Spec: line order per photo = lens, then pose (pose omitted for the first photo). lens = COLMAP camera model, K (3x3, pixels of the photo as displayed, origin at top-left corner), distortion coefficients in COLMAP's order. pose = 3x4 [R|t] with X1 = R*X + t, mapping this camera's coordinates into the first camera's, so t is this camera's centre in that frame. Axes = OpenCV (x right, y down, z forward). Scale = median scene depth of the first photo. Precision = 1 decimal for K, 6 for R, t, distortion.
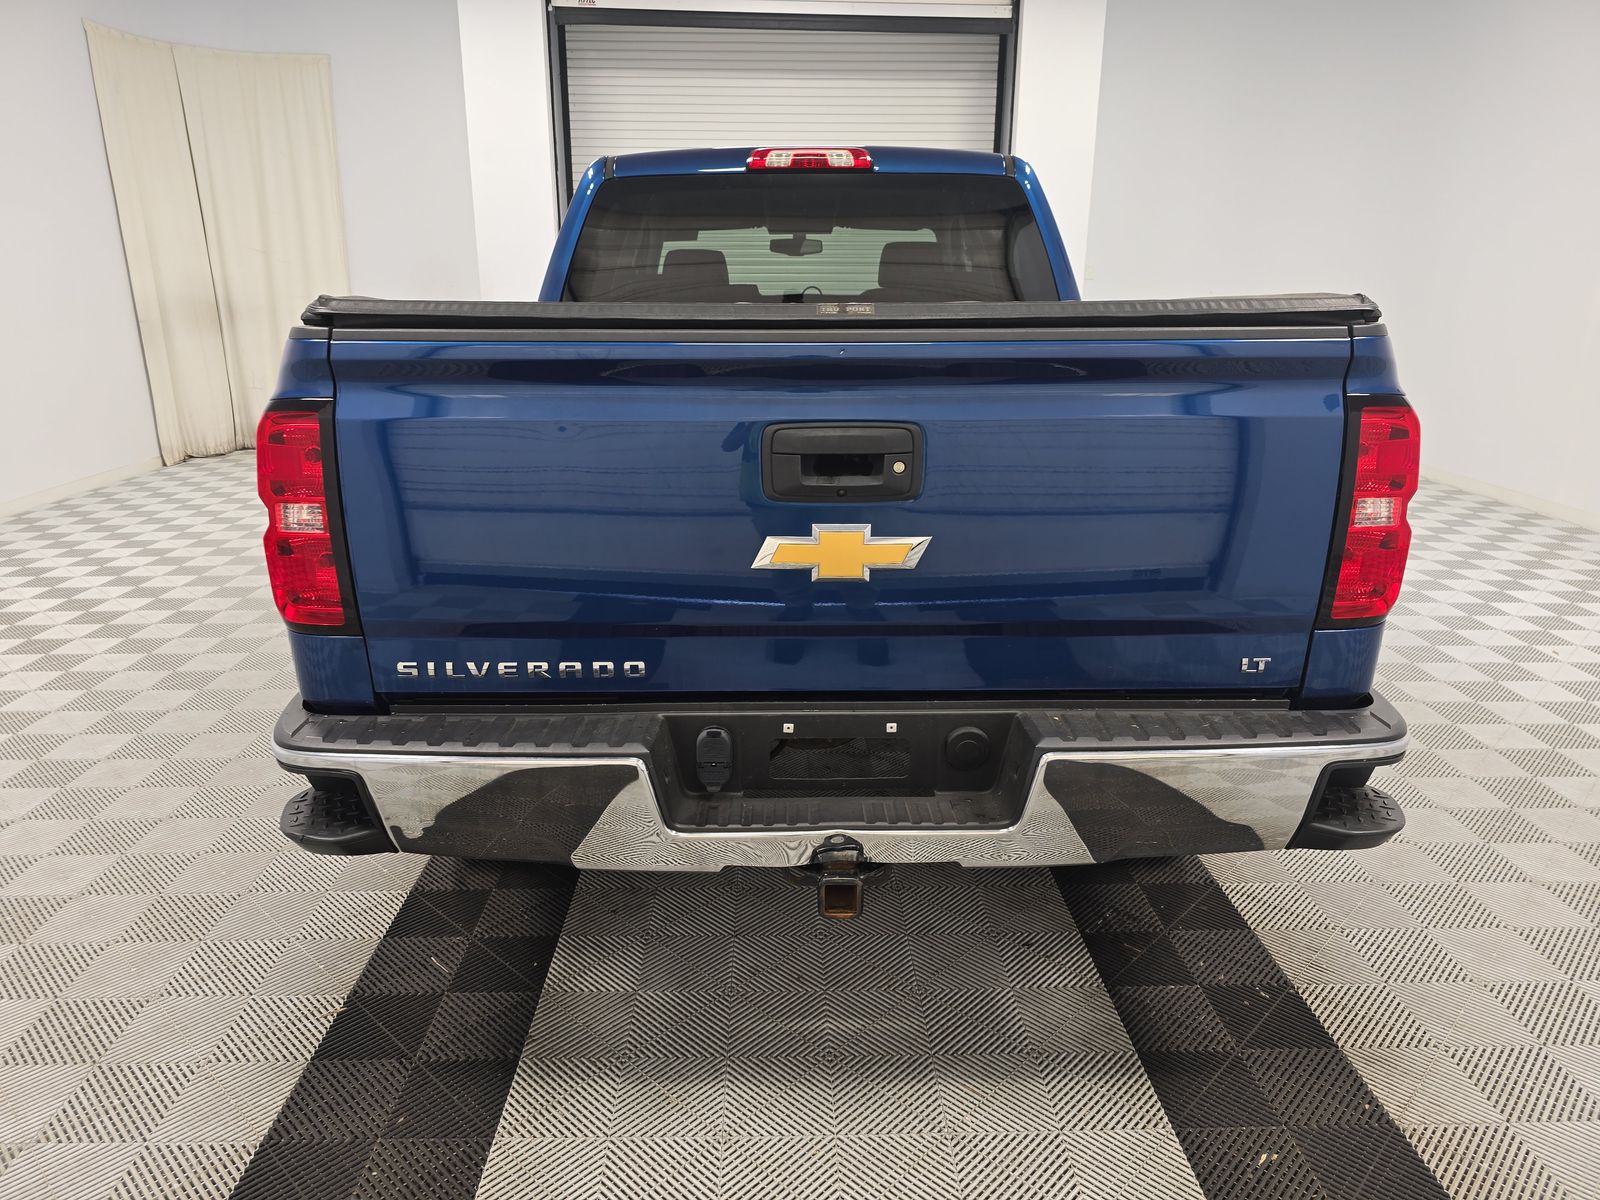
lens RADIAL K [[1068.6, 0, 803.7], [0, 1068.6, 603.1], [0, 0, 1]] dist [0.022001, 0.002467]
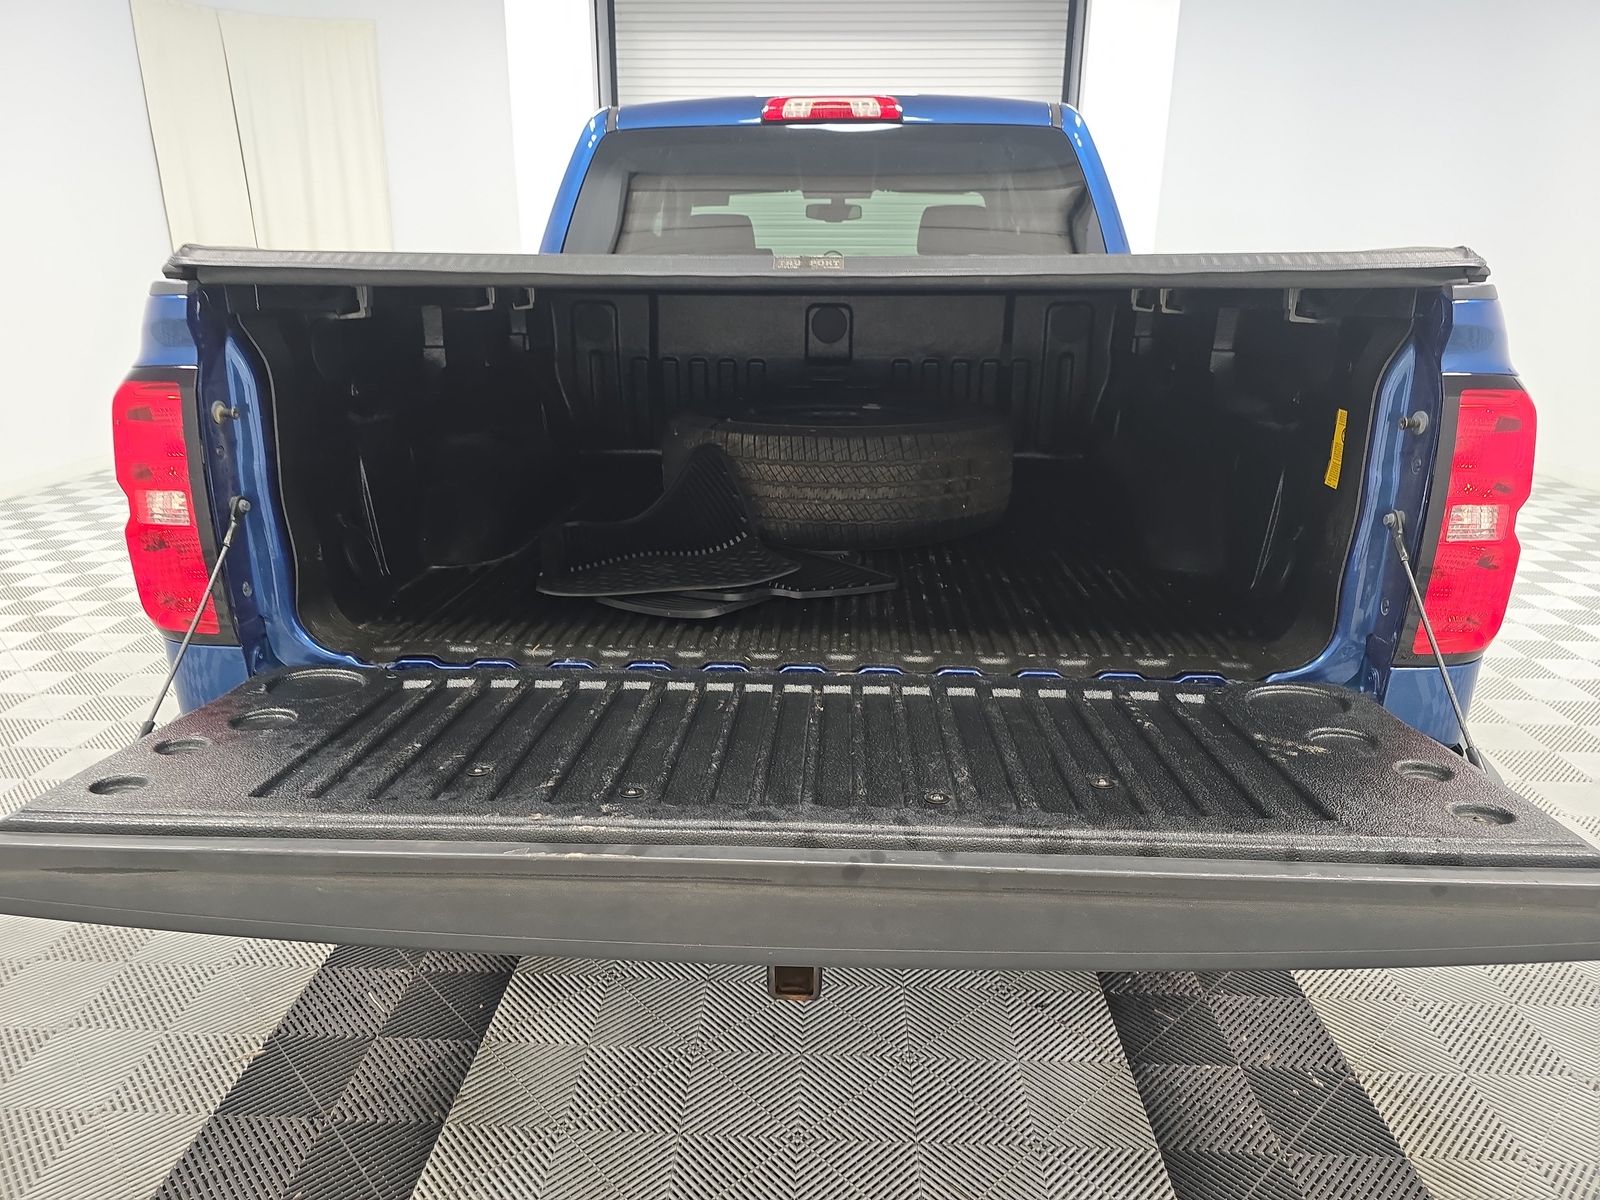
lens RADIAL K [[1073.8, 0, 800.0], [0, 1073.8, 600.0], [0, 0, 1]] dist [0.019641, -0.005779]
pose [[0.997912, 0.022548, -0.060525, 0.063922], [-0.021567, 0.999626, 0.016812, -0.023175], [0.060881, -0.015472, 0.998025, 0.130348]]
